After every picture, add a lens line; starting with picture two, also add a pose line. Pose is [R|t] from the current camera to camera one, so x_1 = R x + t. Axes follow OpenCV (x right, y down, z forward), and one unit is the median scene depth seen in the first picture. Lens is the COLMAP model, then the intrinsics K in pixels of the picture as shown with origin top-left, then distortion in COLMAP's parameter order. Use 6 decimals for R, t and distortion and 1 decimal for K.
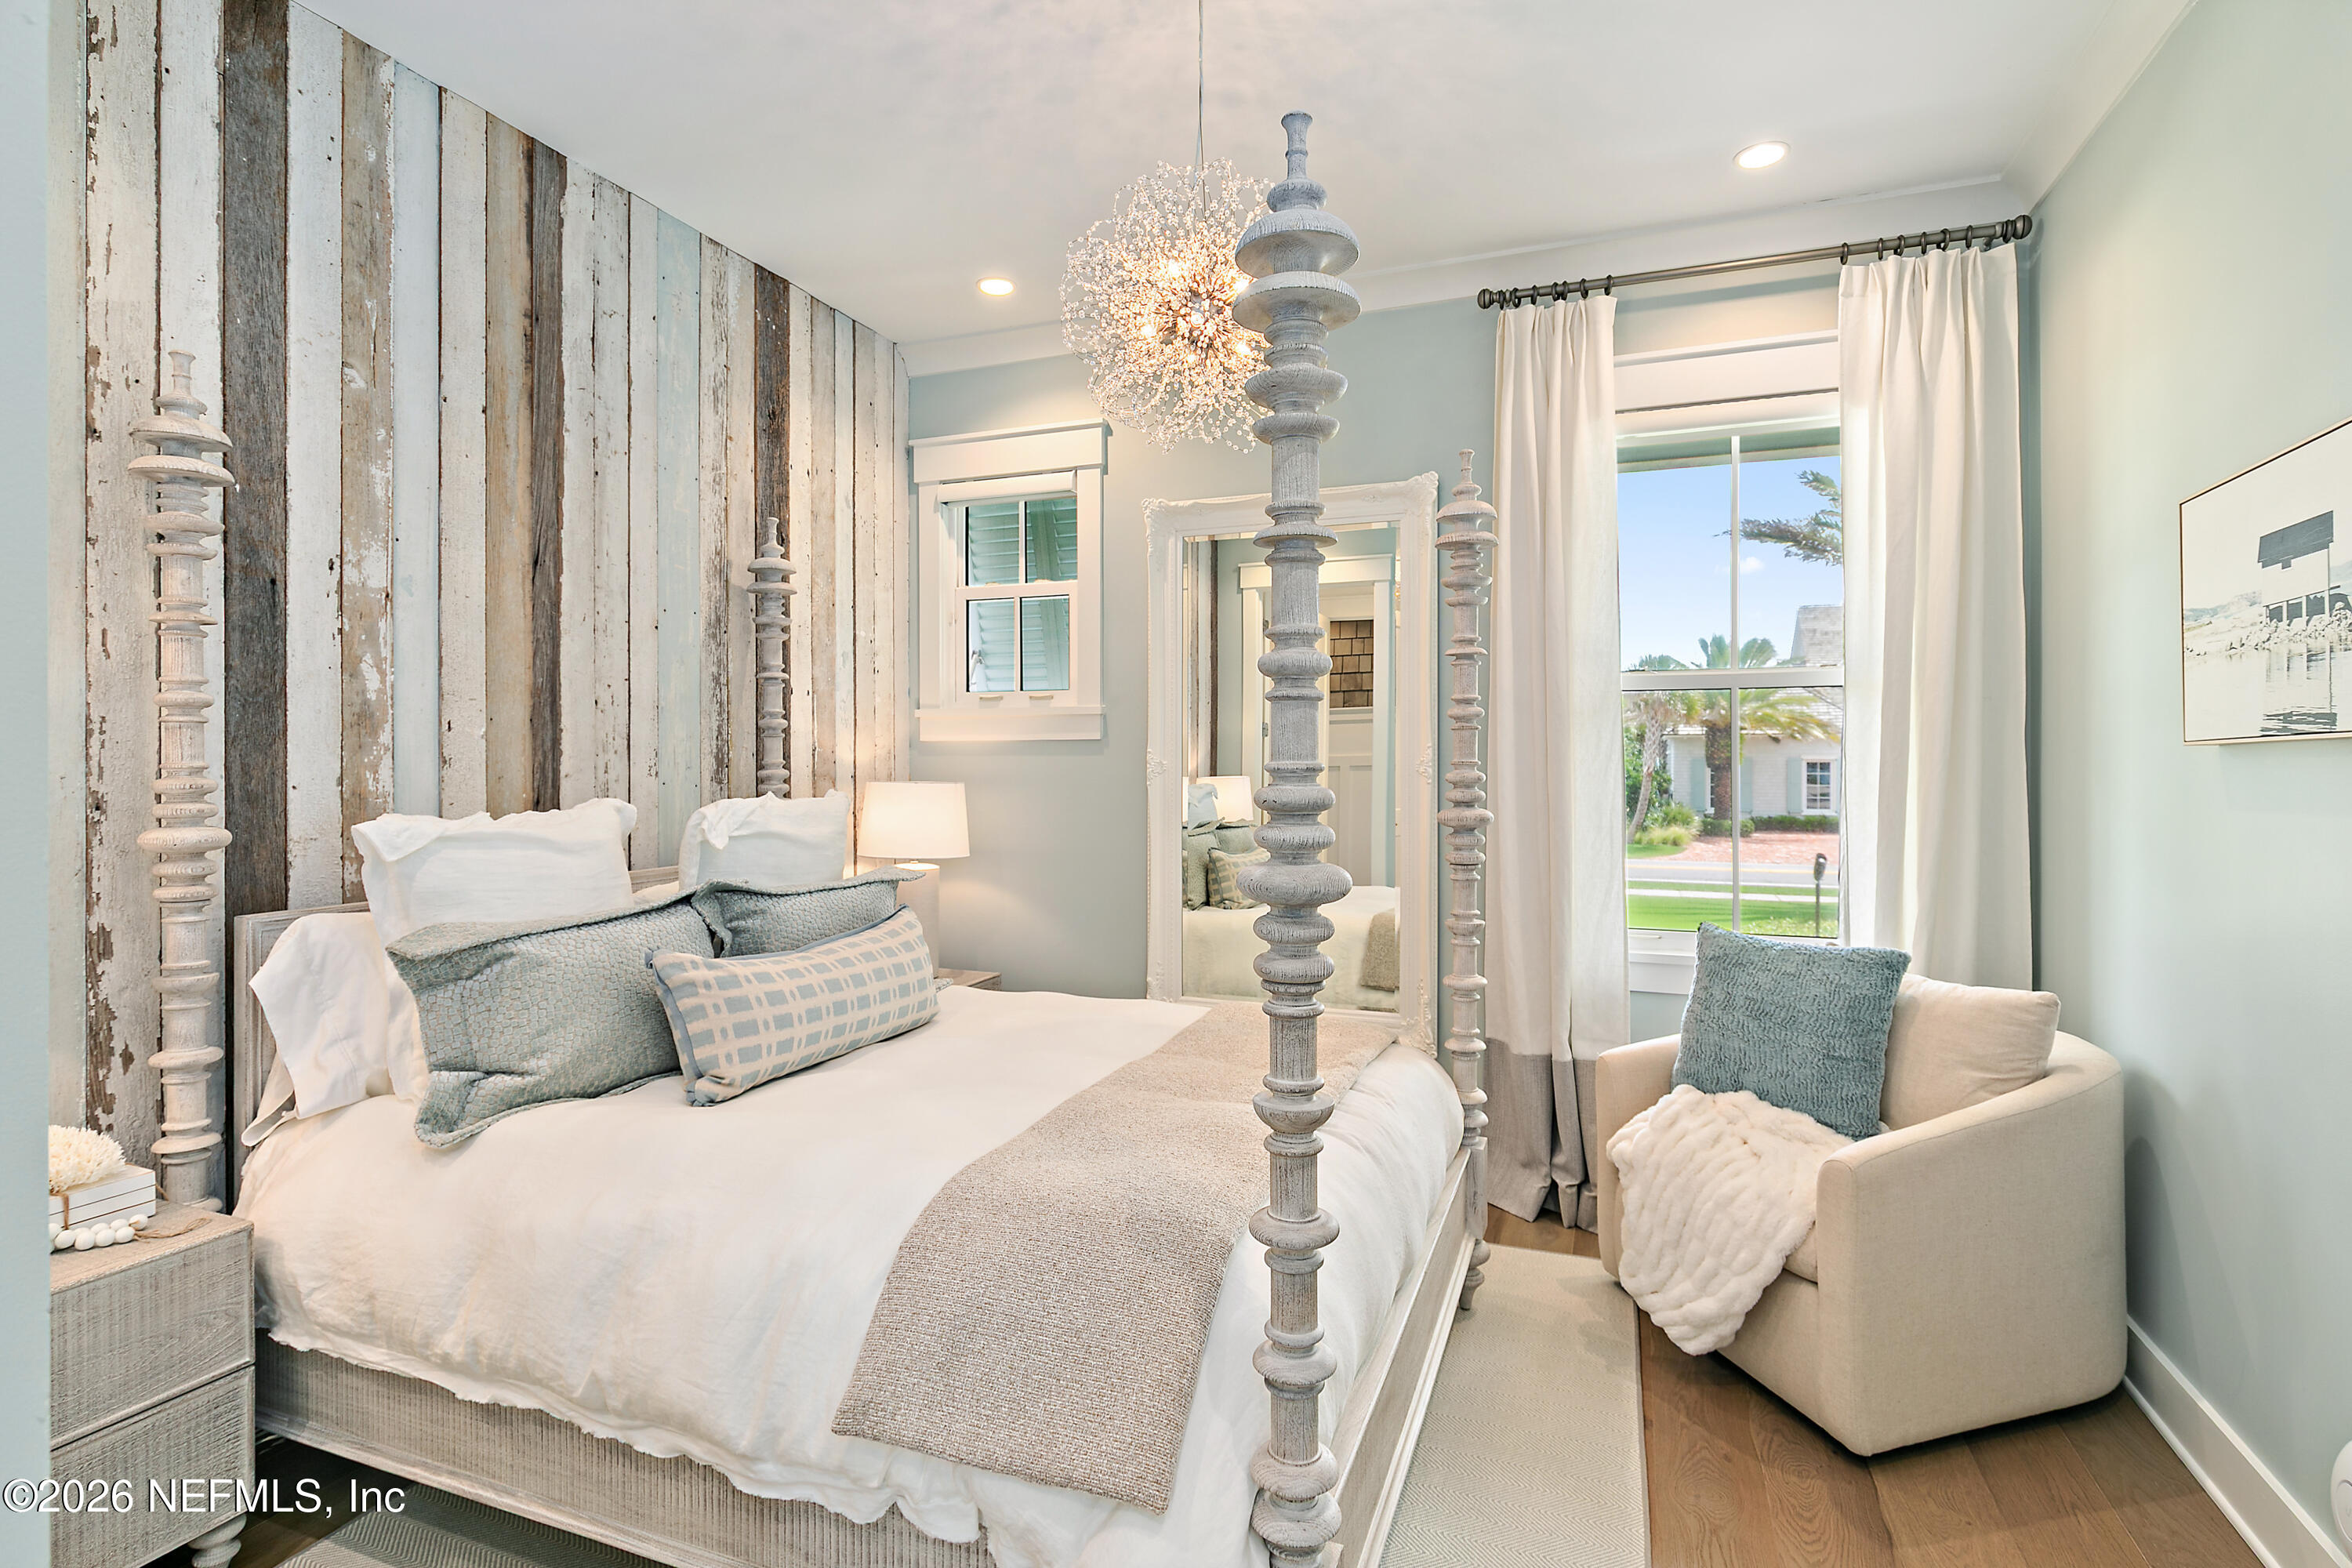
lens RADIAL K [[1172.0, 0, 1169.9], [0, 1172.0, 764.8], [0, 0, 1]] dist [0.001564, 0.000507]
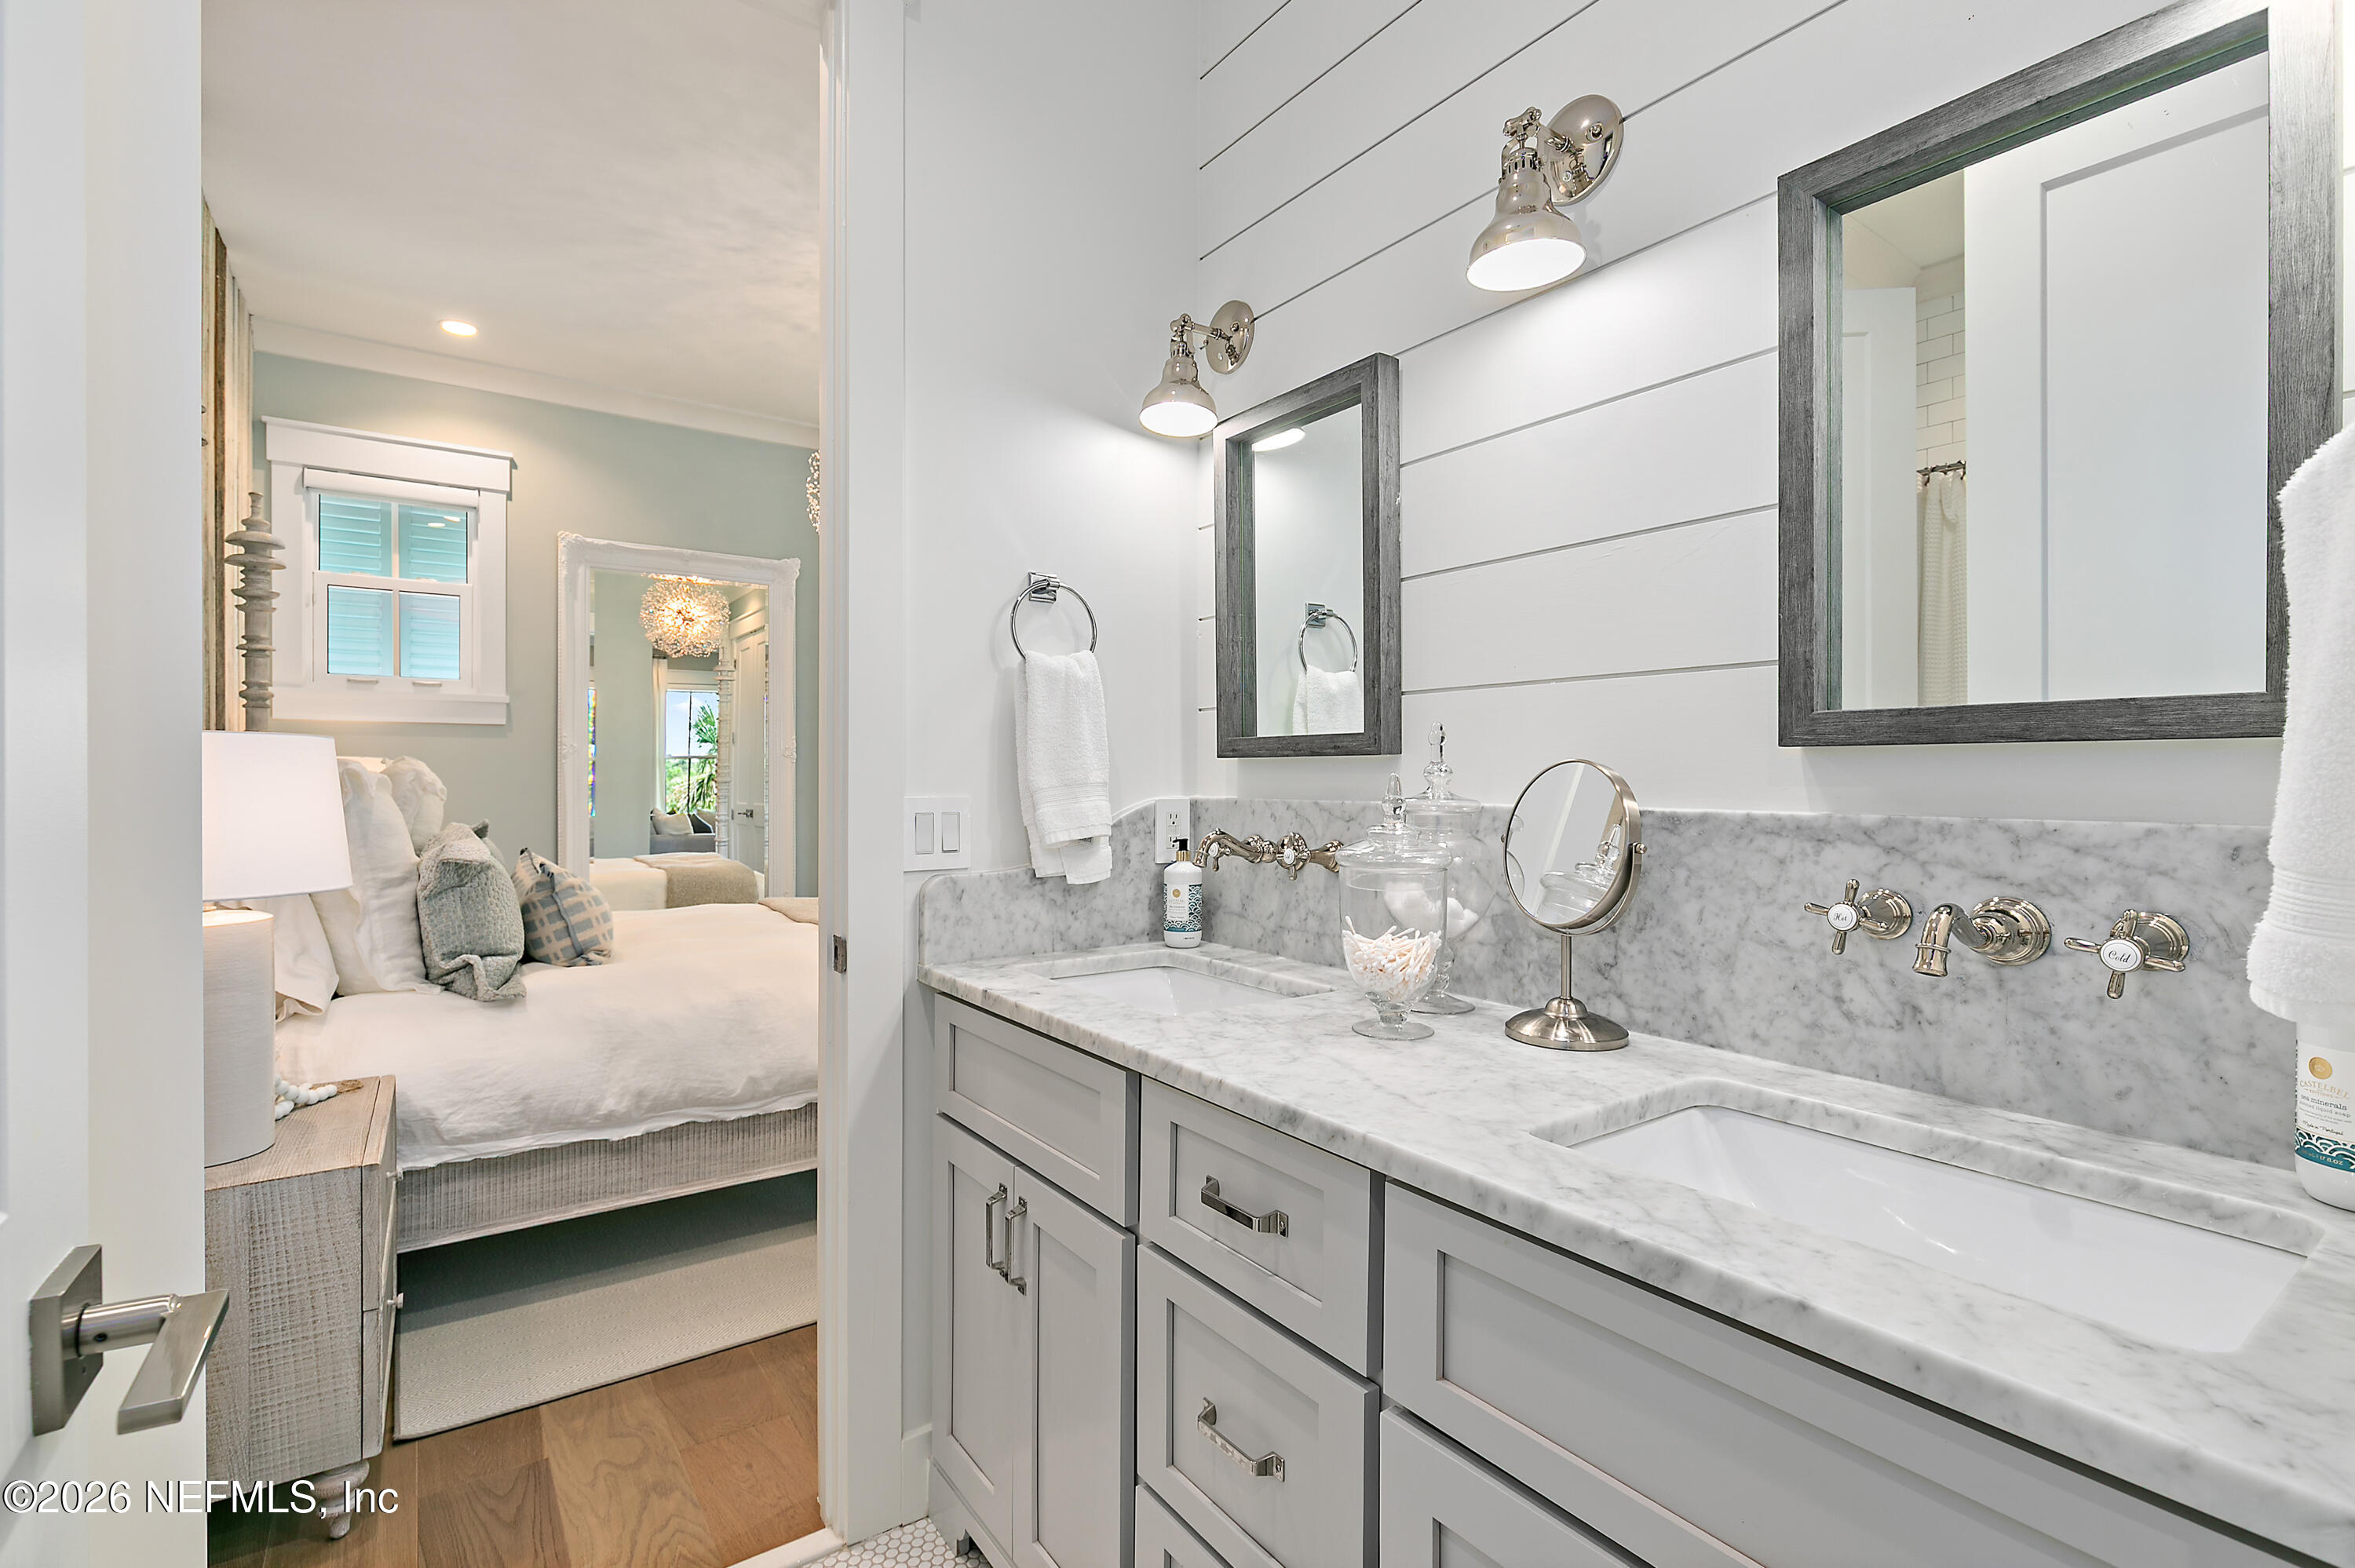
lens RADIAL K [[1071.6, 0, 1176.7], [0, 1071.6, 784.0], [0, 0, 1]] dist [0.005706, -0.002365]
pose [[0.545619, -0.001998, 0.838031, -0.945513], [-0.000911, 0.999995, 0.002977, 0.053827], [-0.838033, -0.002388, 0.545614, -0.244673]]
